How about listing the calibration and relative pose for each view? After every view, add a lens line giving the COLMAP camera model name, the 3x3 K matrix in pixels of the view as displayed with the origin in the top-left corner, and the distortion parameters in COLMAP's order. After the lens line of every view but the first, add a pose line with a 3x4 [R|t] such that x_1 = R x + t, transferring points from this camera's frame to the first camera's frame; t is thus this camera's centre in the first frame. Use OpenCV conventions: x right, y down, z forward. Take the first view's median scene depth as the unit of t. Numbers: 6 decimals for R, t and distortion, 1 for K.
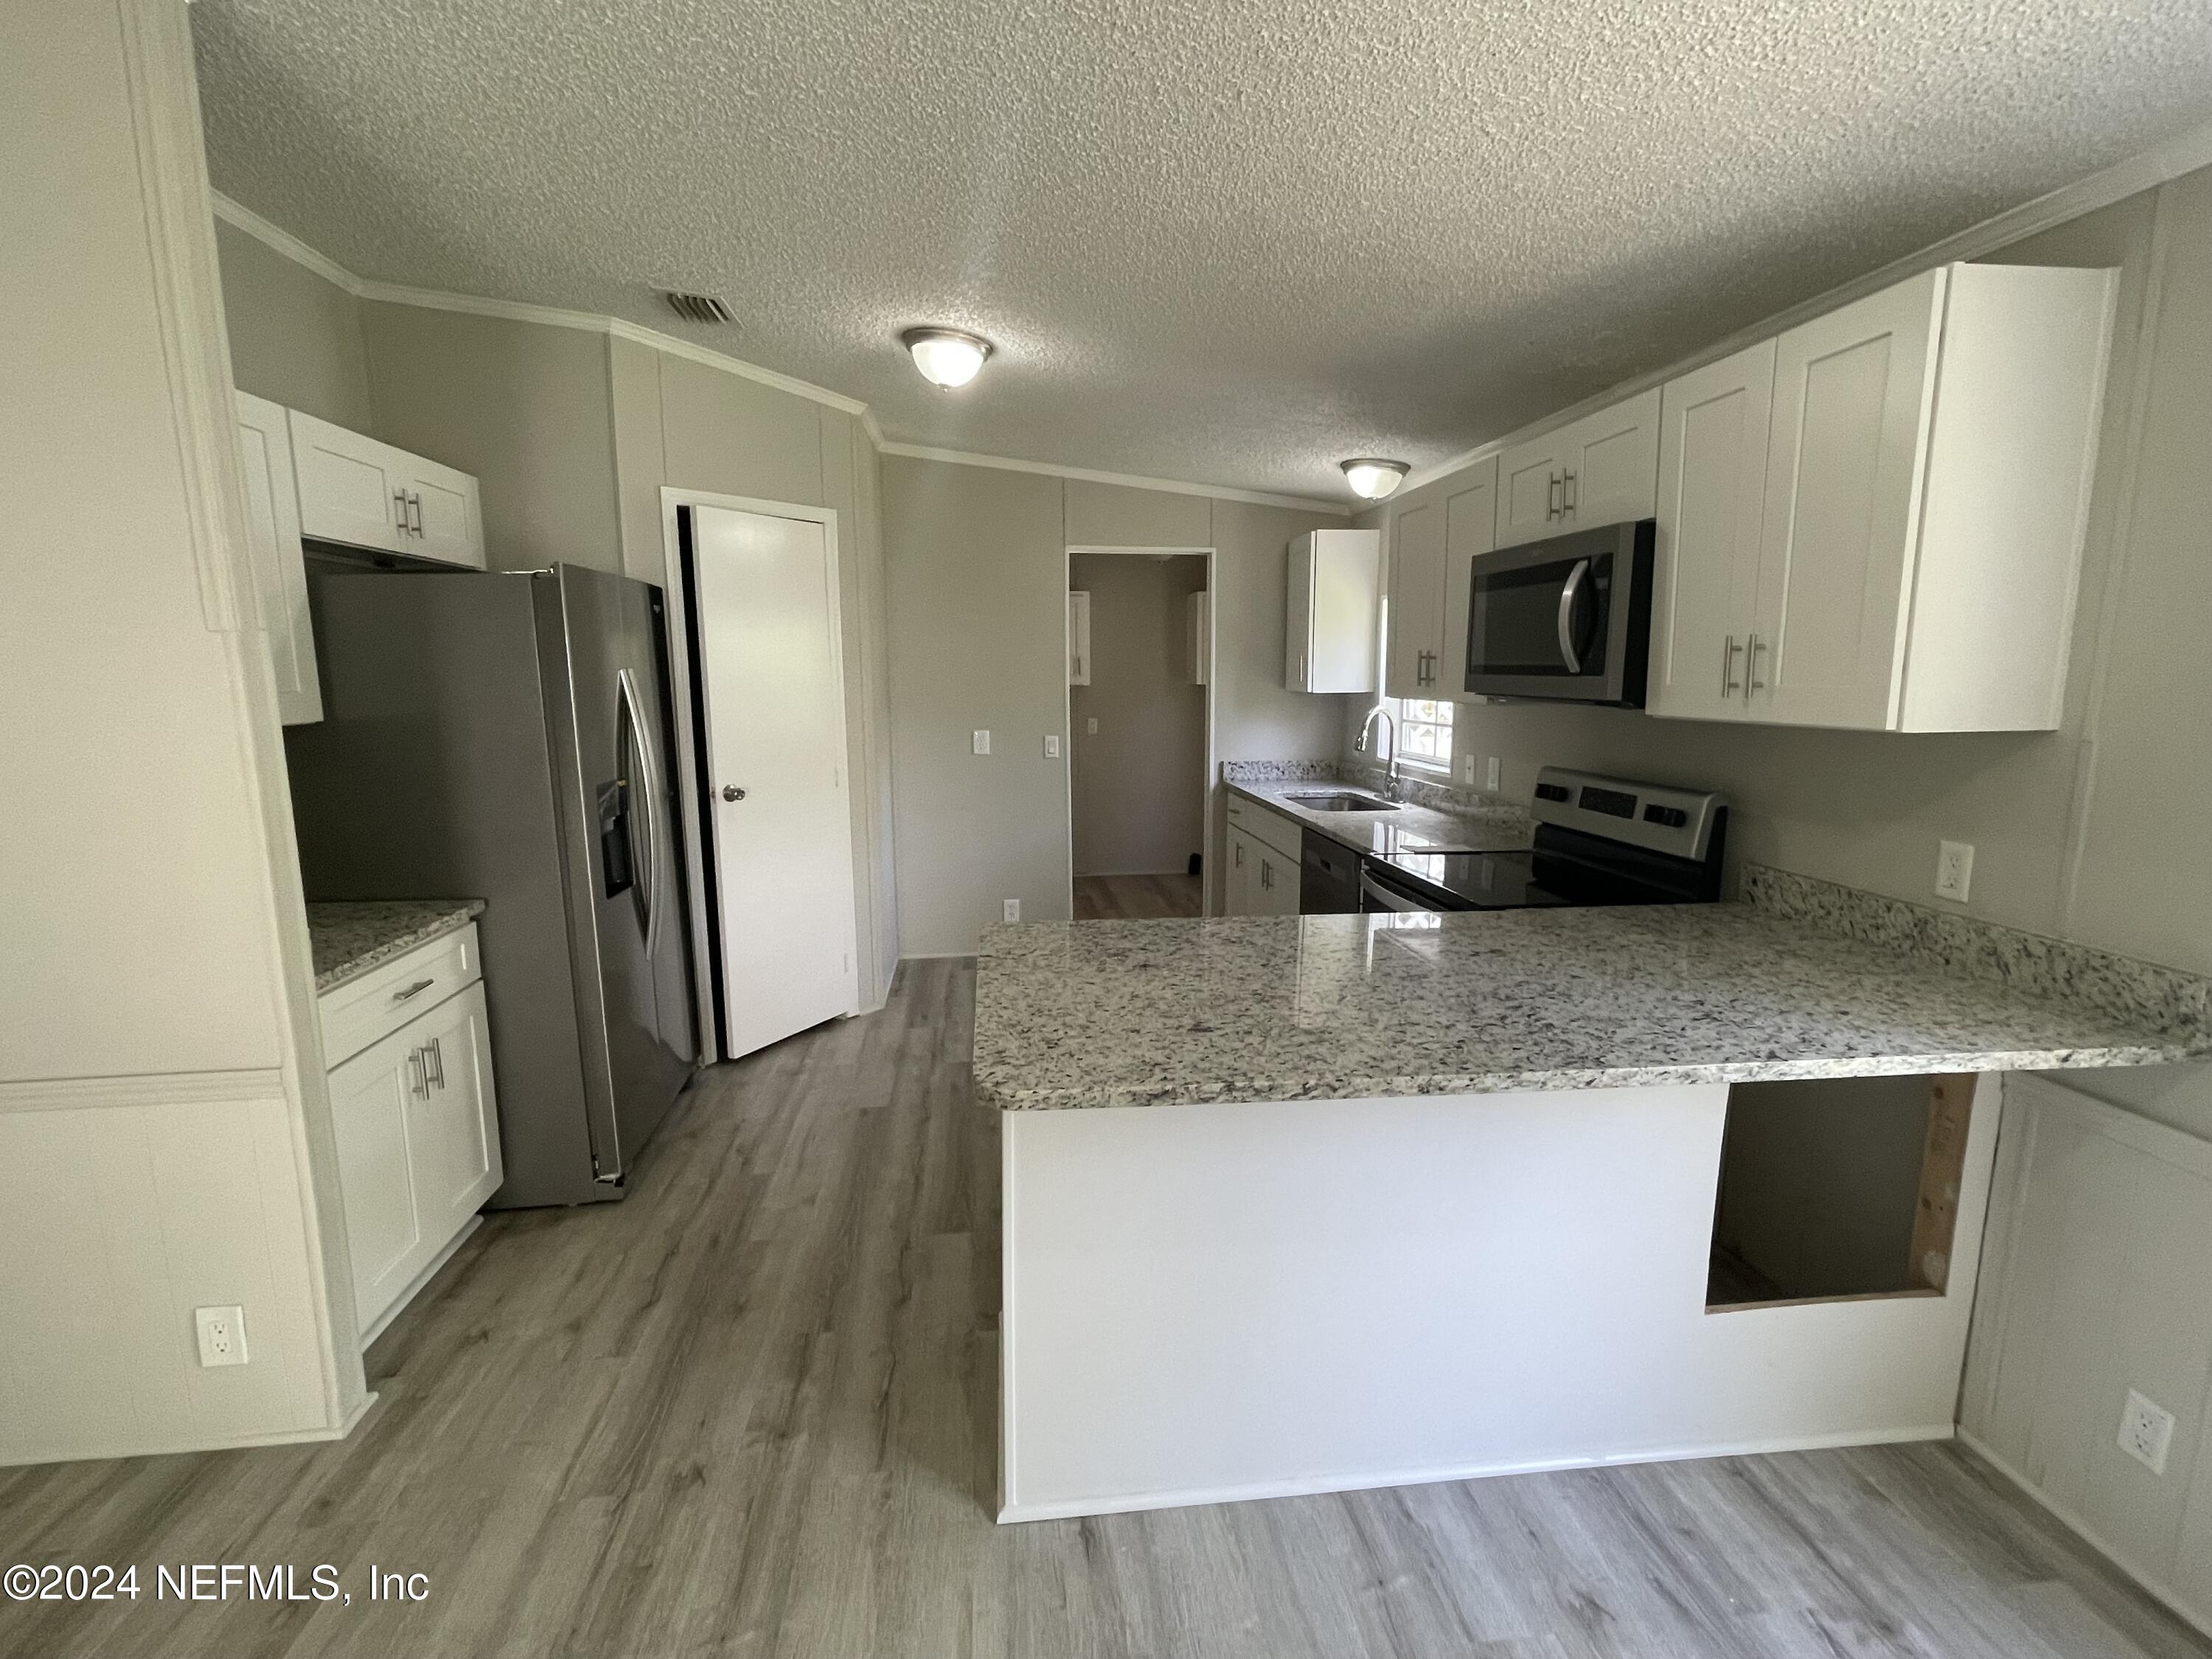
lens RADIAL K [[1018.2, 0, 1106.6], [0, 1018.2, 836.7], [0, 0, 1]] dist [-0.005334, 0.001866]
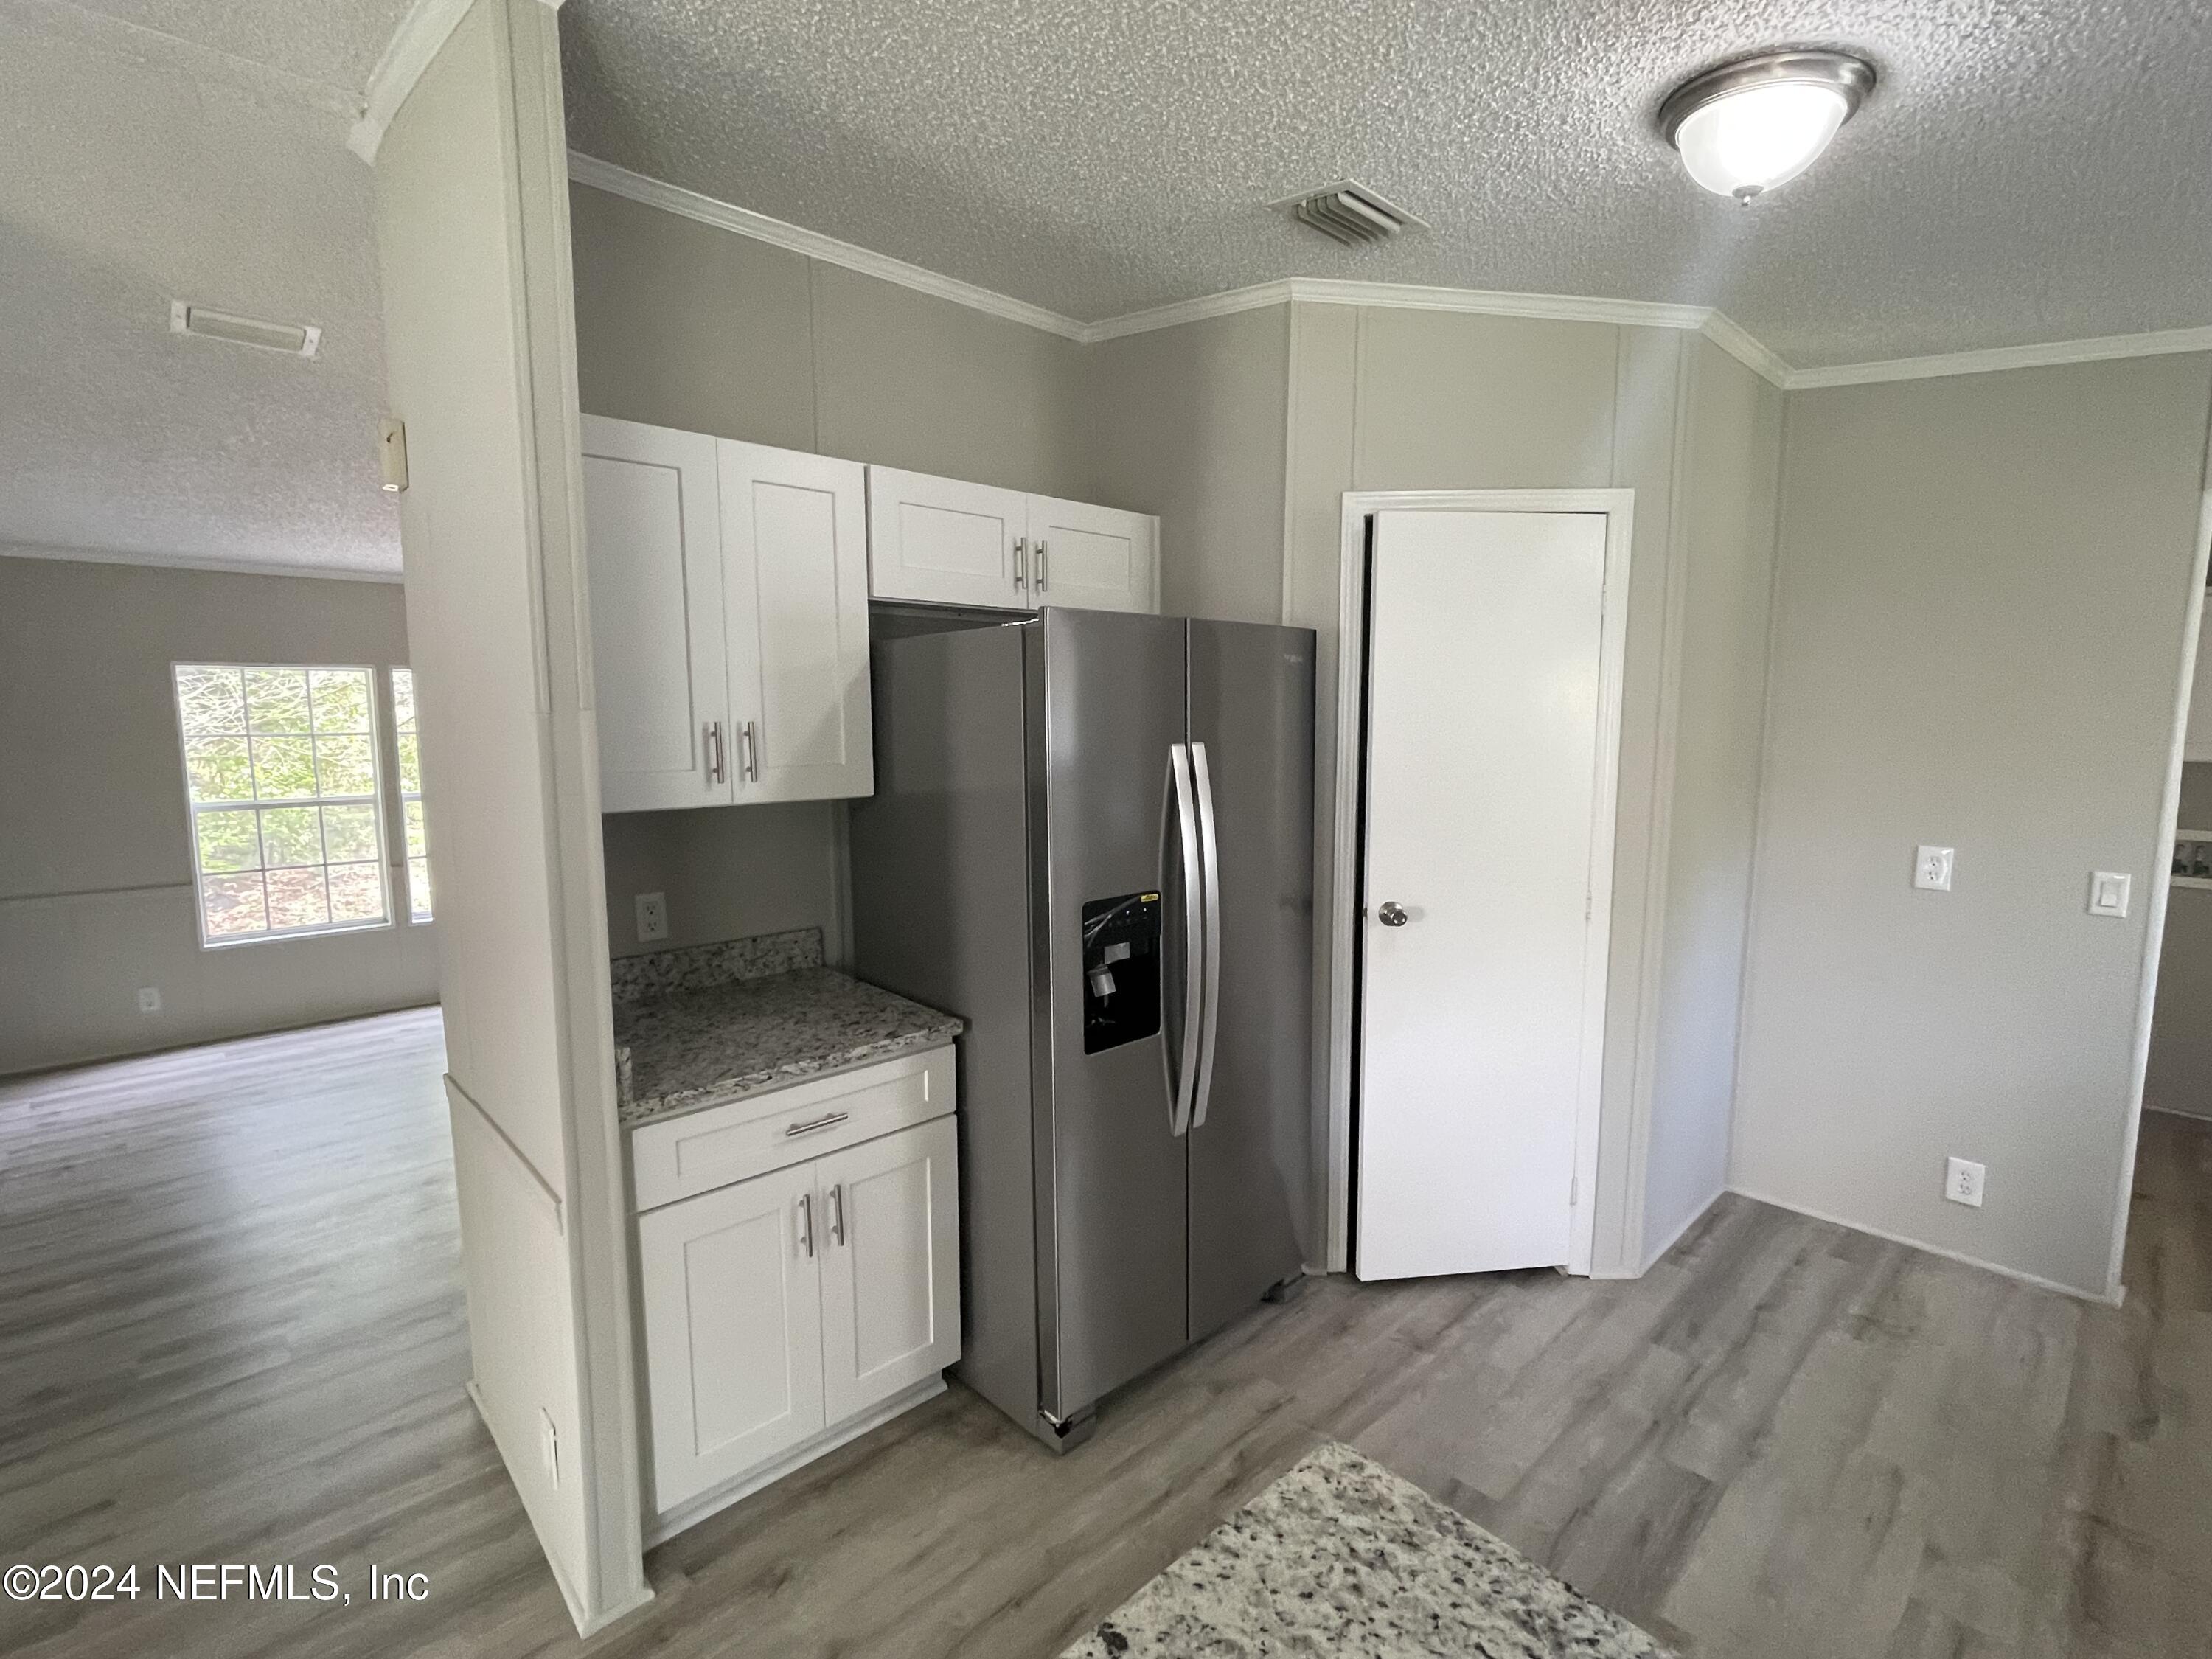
lens RADIAL K [[1018.2, 0, 1105.0], [0, 1018.2, 832.2], [0, 0, 1]] dist [-0.005334, 0.001866]
pose [[0.592380, 0.100345, -0.799385, 0.106905], [-0.134670, 0.990586, 0.024550, -0.136100], [0.794323, 0.093110, 0.600317, 0.632745]]
